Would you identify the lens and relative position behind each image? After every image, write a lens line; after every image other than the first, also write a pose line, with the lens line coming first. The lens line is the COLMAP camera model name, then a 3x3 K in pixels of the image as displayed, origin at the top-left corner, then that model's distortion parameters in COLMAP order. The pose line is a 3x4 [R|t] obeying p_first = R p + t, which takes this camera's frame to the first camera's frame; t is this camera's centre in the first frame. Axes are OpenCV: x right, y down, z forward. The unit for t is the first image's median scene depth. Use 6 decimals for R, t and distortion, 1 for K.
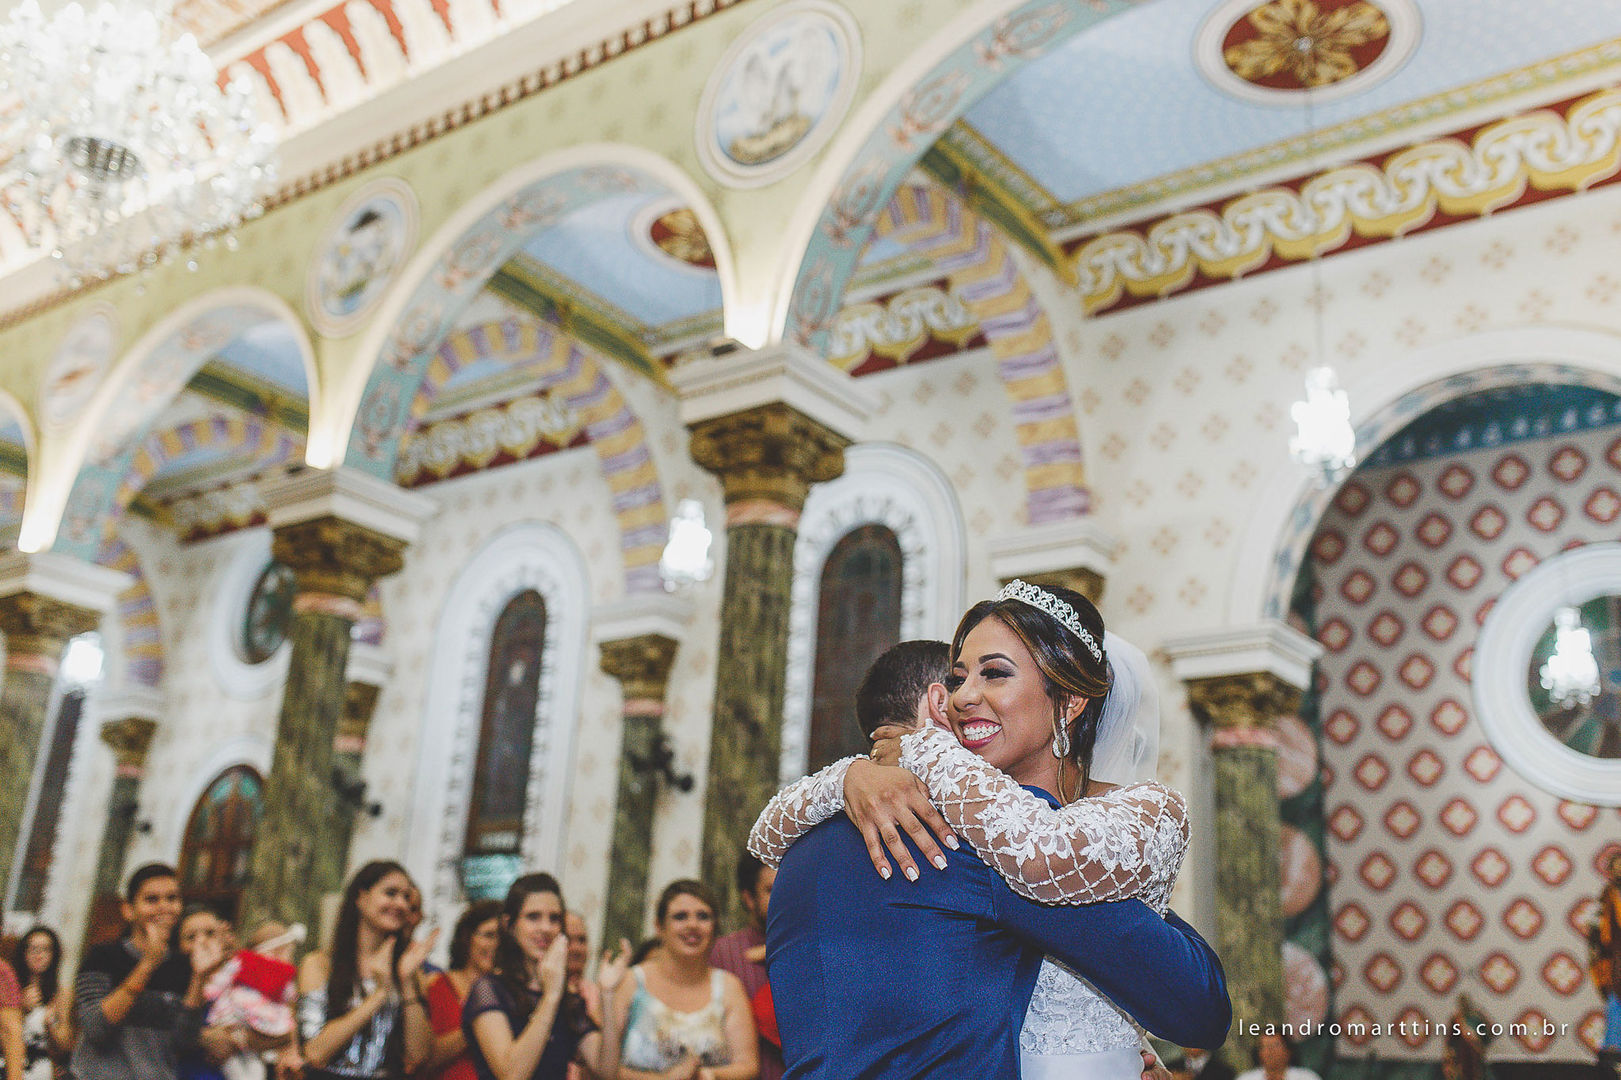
lens RADIAL K [[1596.9, 0, 821.6], [0, 1596.9, 528.7], [0, 0, 1]] dist [-0.013728, 0.000000]
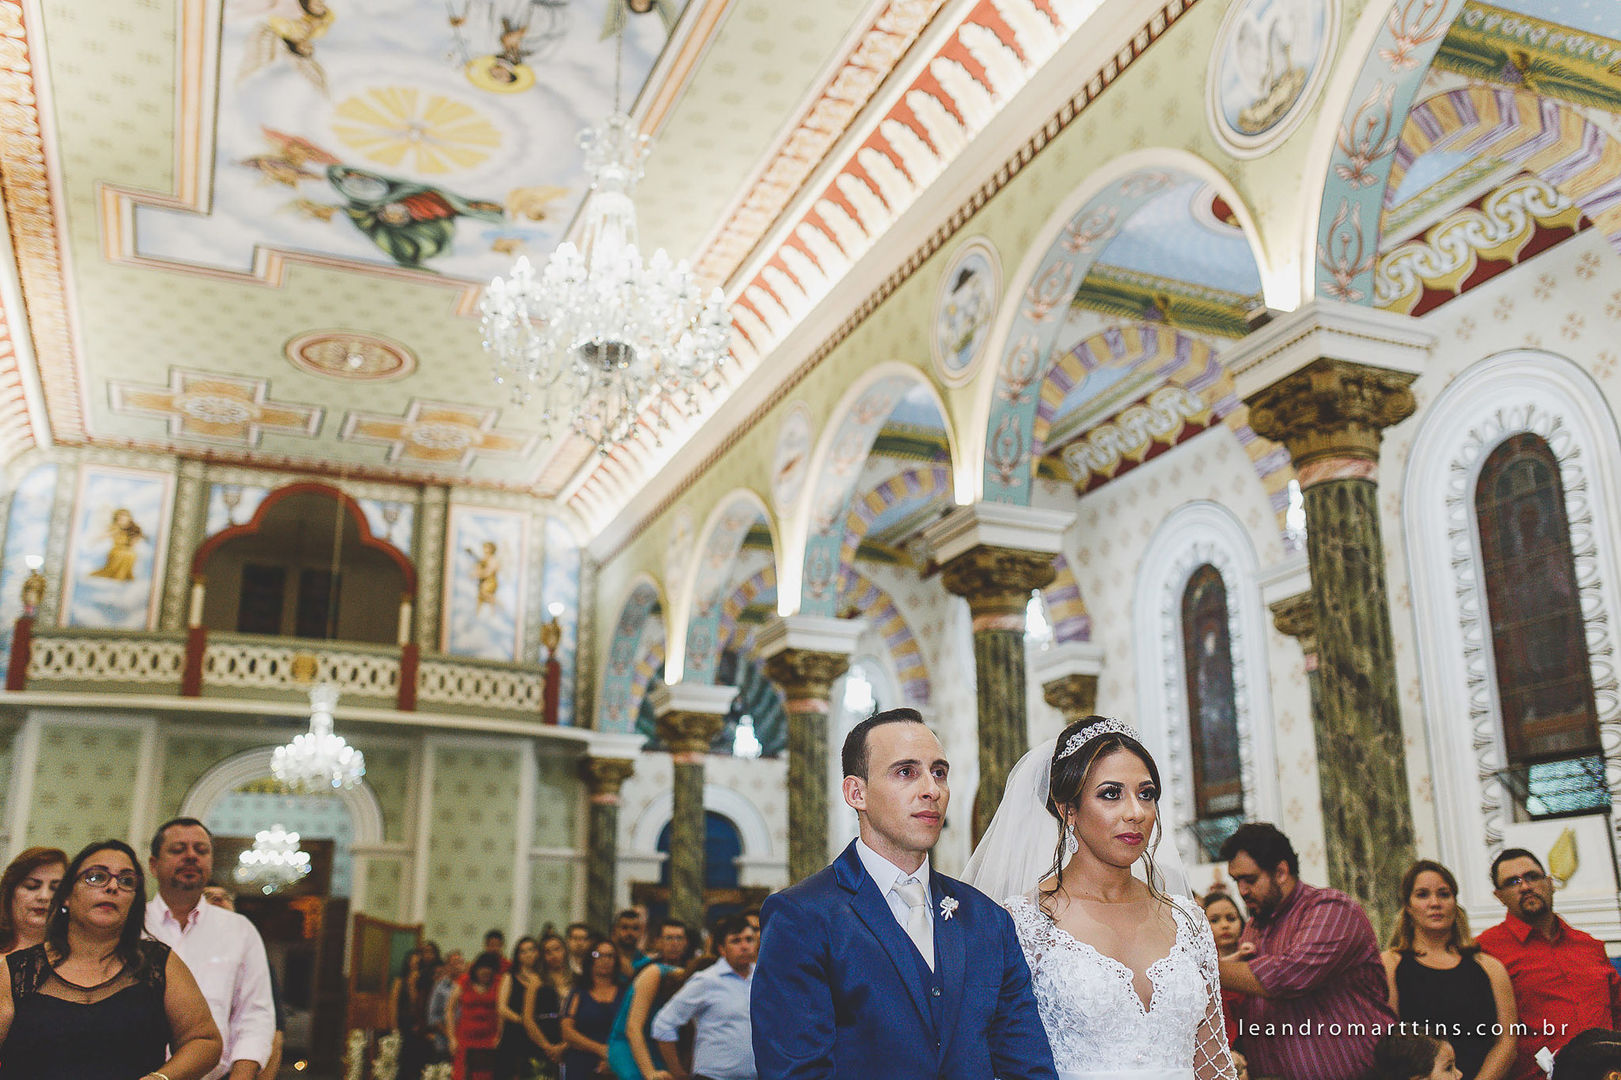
lens RADIAL K [[1515.6, 0, 812.3], [0, 1515.6, 544.5], [0, 0, 1]] dist [-0.003220, 0.000000]
pose [[0.850993, -0.197524, -0.486616, 0.110057], [0.213112, 0.976738, -0.023782, -0.008466], [0.479994, -0.083466, 0.873292, 0.001659]]
